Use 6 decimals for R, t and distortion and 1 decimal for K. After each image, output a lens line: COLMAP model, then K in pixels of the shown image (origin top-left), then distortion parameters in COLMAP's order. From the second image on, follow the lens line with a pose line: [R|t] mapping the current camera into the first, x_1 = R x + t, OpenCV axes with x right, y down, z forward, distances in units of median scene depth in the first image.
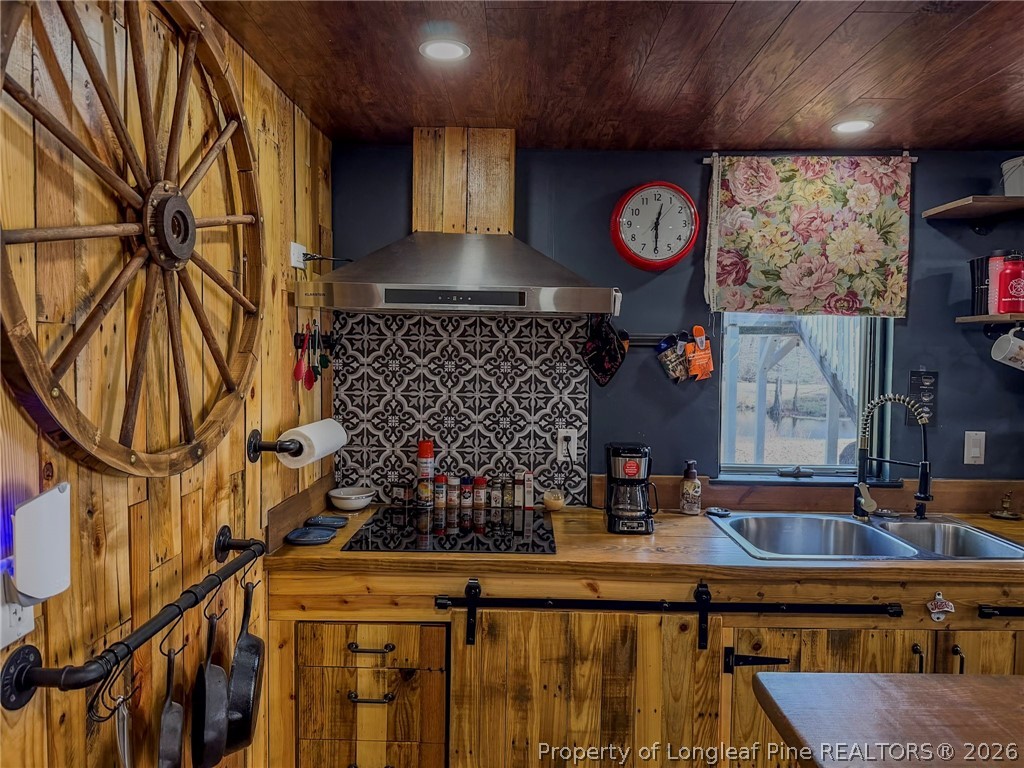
lens RADIAL K [[797.1, 0, 446.7], [0, 797.1, 375.6], [0, 0, 1]] dist [0.109680, -0.110505]
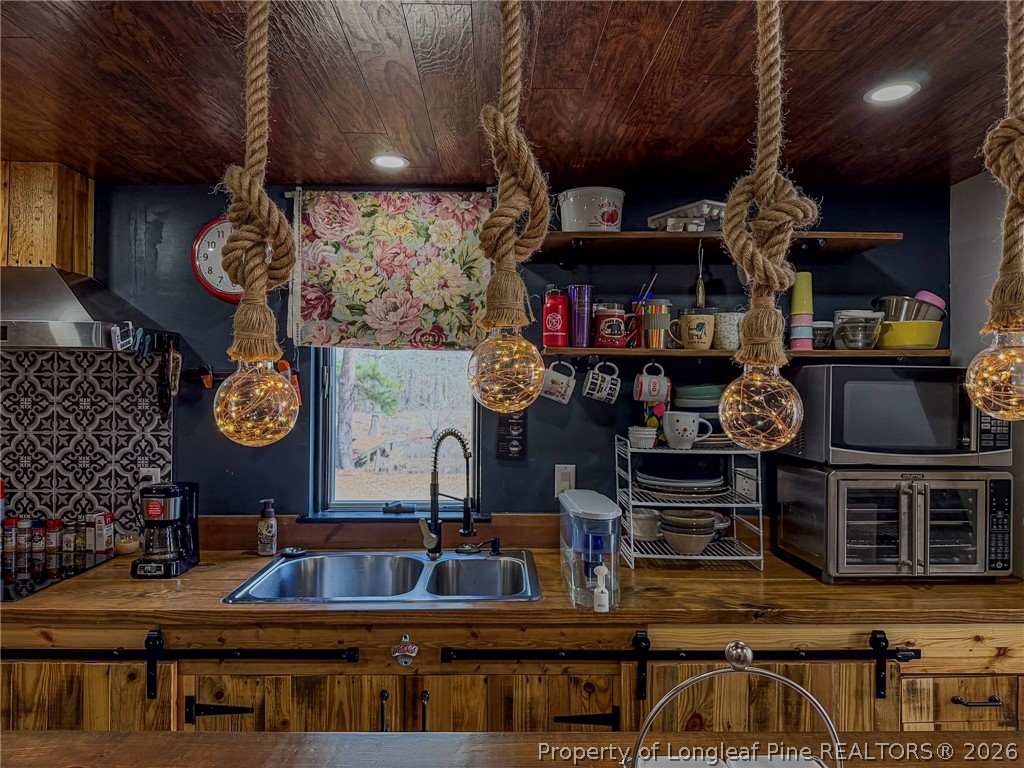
lens RADIAL K [[797.1, 0, 536.8], [0, 797.1, 374.5], [0, 0, 1]] dist [0.109680, -0.110505]
pose [[0.999734, -0.004425, -0.022619, 0.645330], [0.003226, 0.998602, -0.052759, 0.007609], [0.022820, 0.052672, 0.998351, 0.029223]]
